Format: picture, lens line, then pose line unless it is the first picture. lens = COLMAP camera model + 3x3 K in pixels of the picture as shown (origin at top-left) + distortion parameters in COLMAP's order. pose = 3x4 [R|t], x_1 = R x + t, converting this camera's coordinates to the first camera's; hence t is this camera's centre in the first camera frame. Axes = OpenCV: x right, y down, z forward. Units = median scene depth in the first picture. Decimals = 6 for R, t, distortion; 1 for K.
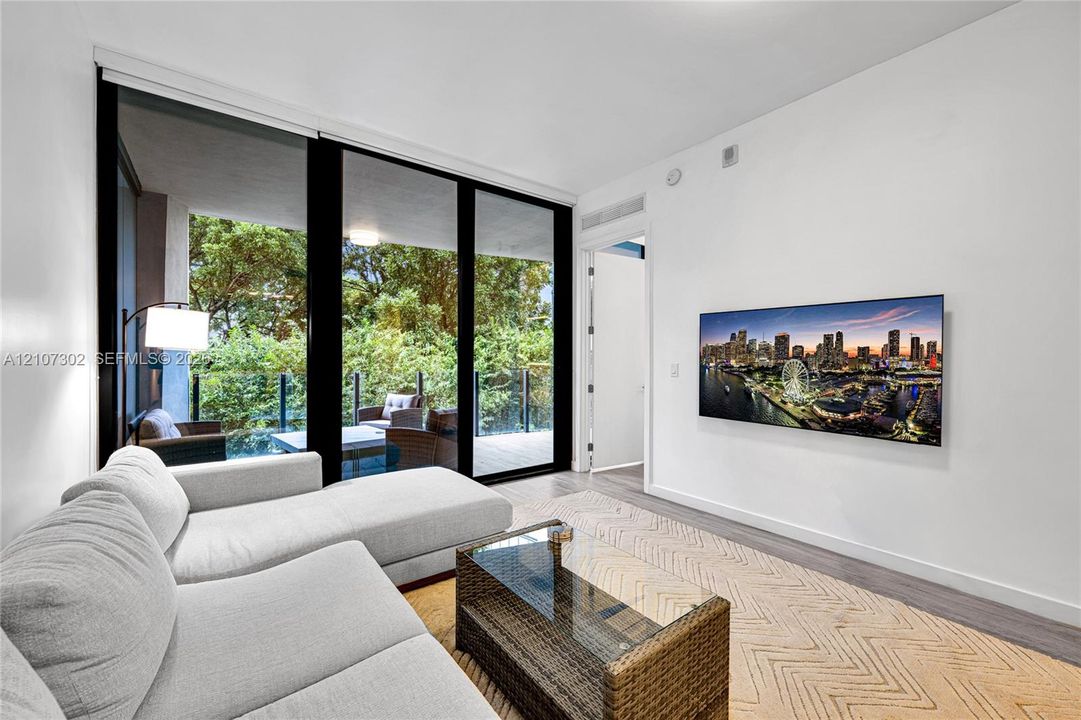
lens RADIAL K [[428.0, 0, 540.5], [0, 428.0, 360.0], [0, 0, 1]] dist [0.000020, 0.000556]
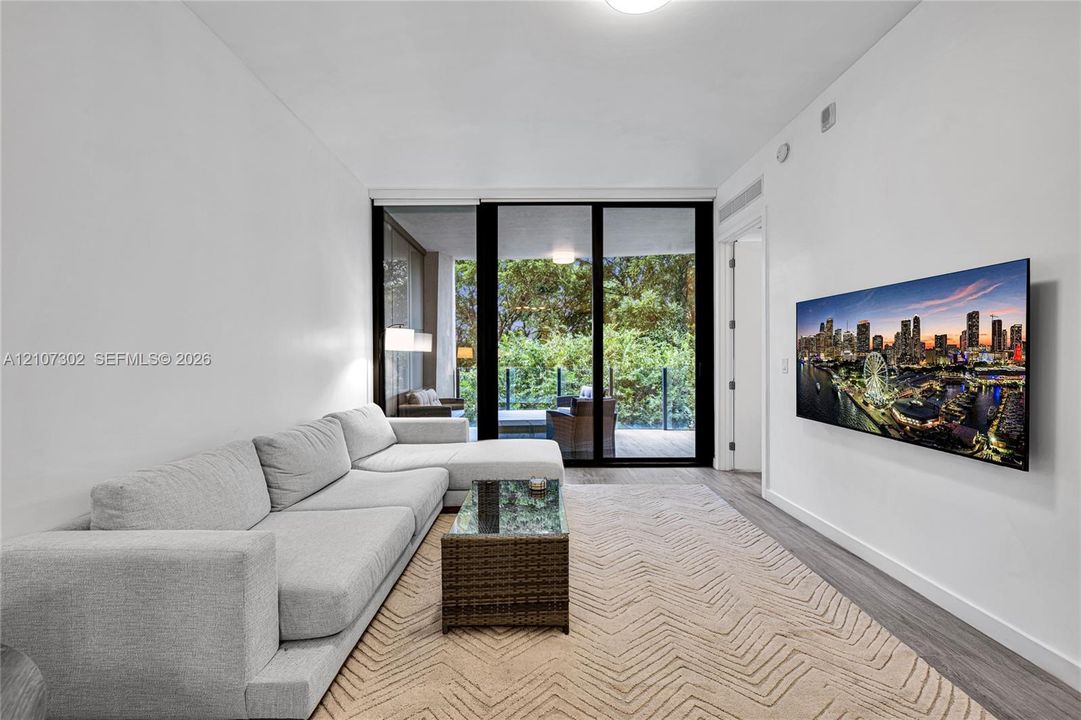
lens RADIAL K [[428.0, 0, 540.5], [0, 428.0, 360.0], [0, 0, 1]] dist [0.000020, 0.000556]
pose [[0.802260, -0.002061, -0.596971, 0.607629], [0.005725, 0.999975, 0.004241, 0.006893], [0.596947, -0.006820, 0.802251, -0.052220]]
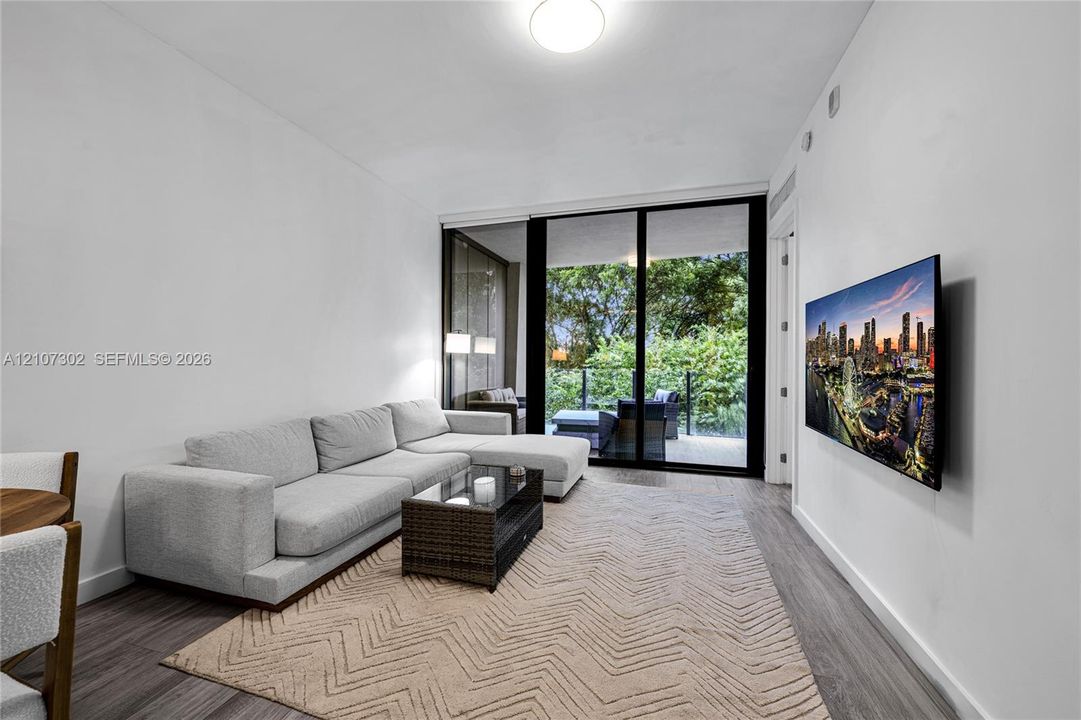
lens RADIAL K [[428.0, 0, 540.5], [0, 428.0, 360.0], [0, 0, 1]] dist [0.000020, 0.000556]
pose [[0.588823, 0.001340, -0.808261, 0.945110], [-0.004947, 0.999986, -0.001947, 0.008746], [0.808247, 0.005145, 0.588821, 0.117068]]
